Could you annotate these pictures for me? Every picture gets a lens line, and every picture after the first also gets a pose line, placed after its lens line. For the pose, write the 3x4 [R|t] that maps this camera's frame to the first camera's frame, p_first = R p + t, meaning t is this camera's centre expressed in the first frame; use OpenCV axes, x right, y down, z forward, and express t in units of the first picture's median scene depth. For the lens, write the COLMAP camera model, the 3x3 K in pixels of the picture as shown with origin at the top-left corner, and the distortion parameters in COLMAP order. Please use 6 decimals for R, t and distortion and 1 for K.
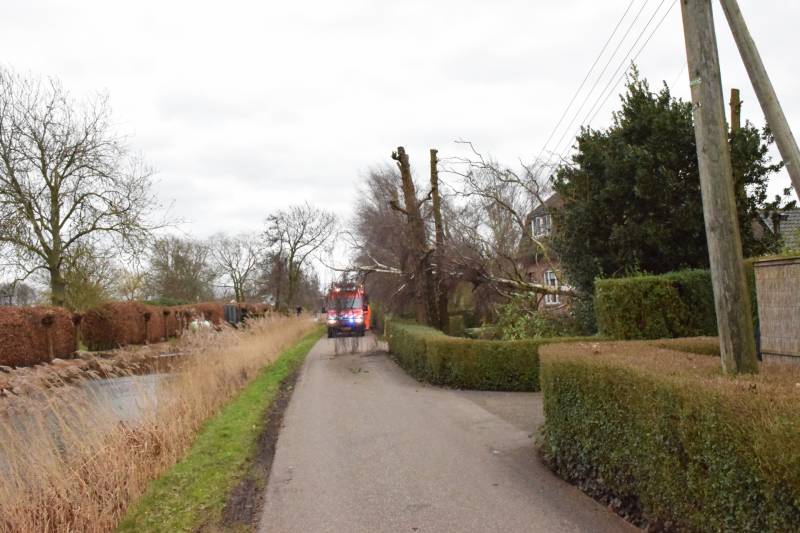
lens RADIAL K [[796.2, 0, 400.0], [0, 796.2, 266.5], [0, 0, 1]] dist [-0.004857, 0.004363]
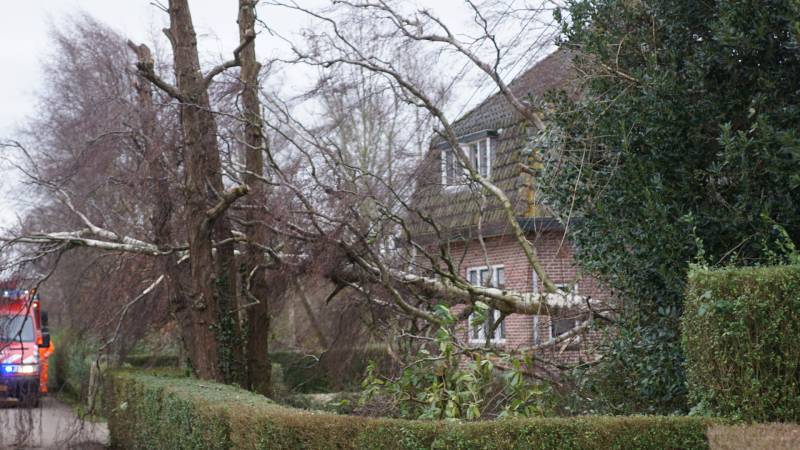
lens RADIAL K [[1709.6, 0, 400.0], [0, 1709.6, 225.0], [0, 0, 1]] dist [-0.004708, 0.032596]
pose [[0.984603, 0.041542, 0.169797, -0.022925], [-0.037346, 0.998915, -0.027834, 0.015302], [-0.170769, 0.021064, 0.985086, 0.130037]]
